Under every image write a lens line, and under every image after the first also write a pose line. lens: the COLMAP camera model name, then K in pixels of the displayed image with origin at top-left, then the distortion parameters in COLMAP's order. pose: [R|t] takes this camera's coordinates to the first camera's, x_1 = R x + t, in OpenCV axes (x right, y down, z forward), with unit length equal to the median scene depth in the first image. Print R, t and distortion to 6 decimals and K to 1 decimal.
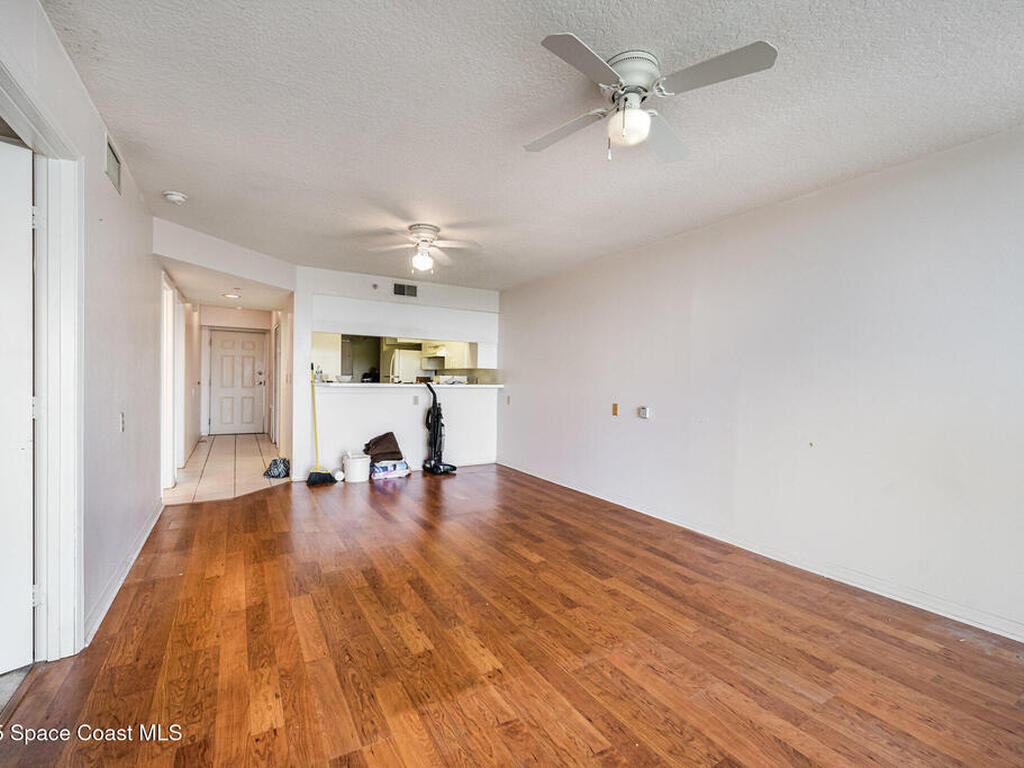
lens RADIAL K [[465.2, 0, 513.6], [0, 465.2, 381.8], [0, 0, 1]] dist [0.000939, -0.000529]
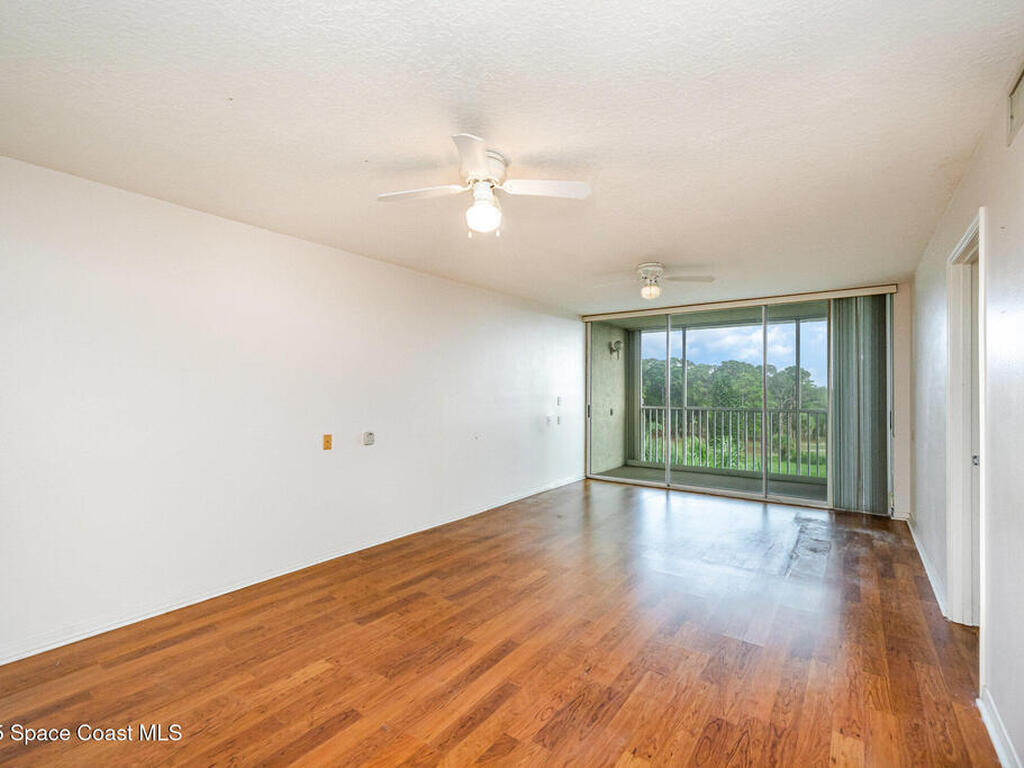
lens RADIAL K [[471.7, 0, 513.5], [0, 471.7, 386.3], [0, 0, 1]] dist [-0.002707, -0.000445]
pose [[-0.395029, -0.010442, 0.918609, -0.743096], [-0.004712, 0.999945, 0.009341, -0.051249], [-0.918657, -0.000638, -0.395057, 1.187331]]
